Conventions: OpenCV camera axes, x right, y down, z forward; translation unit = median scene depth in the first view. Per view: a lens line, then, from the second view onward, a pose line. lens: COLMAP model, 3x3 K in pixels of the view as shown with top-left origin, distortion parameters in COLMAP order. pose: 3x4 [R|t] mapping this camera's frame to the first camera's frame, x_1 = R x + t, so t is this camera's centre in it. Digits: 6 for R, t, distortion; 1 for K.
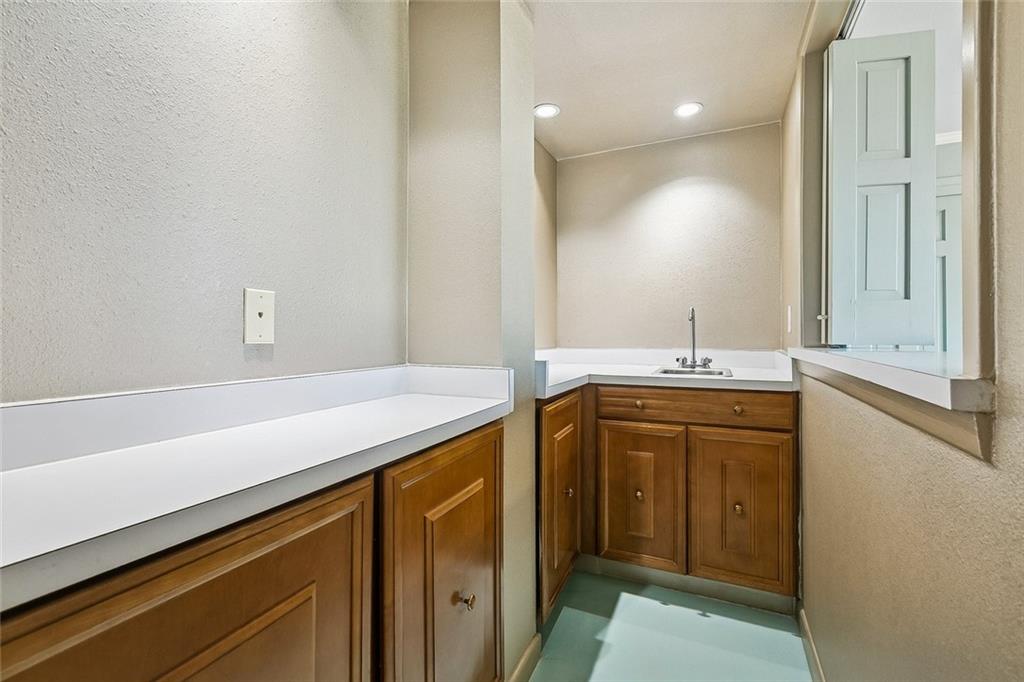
lens RADIAL K [[461.8, 0, 510.4], [0, 461.8, 335.7], [0, 0, 1]] dist [-0.000476, -0.001241]
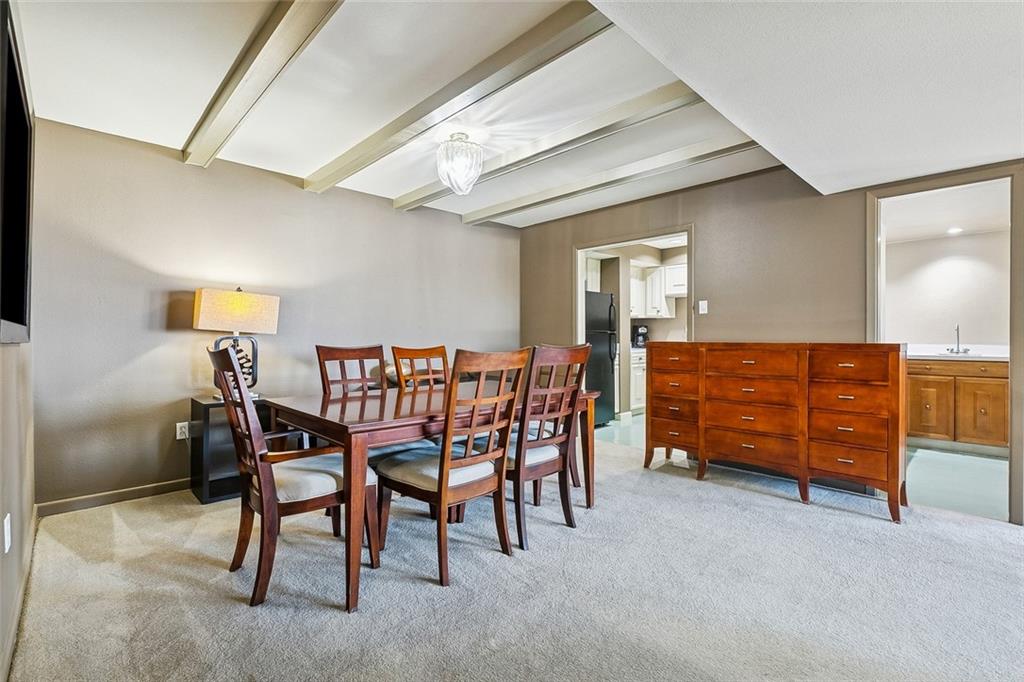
lens RADIAL K [[461.8, 0, 512.7], [0, 461.8, 340.8], [0, 0, 1]] dist [-0.000476, -0.001241]
pose [[0.928056, 0.001679, -0.372436, -0.793189], [-0.001545, 0.999999, 0.000658, 0.018240], [0.372437, -0.000035, 0.928057, -1.919492]]
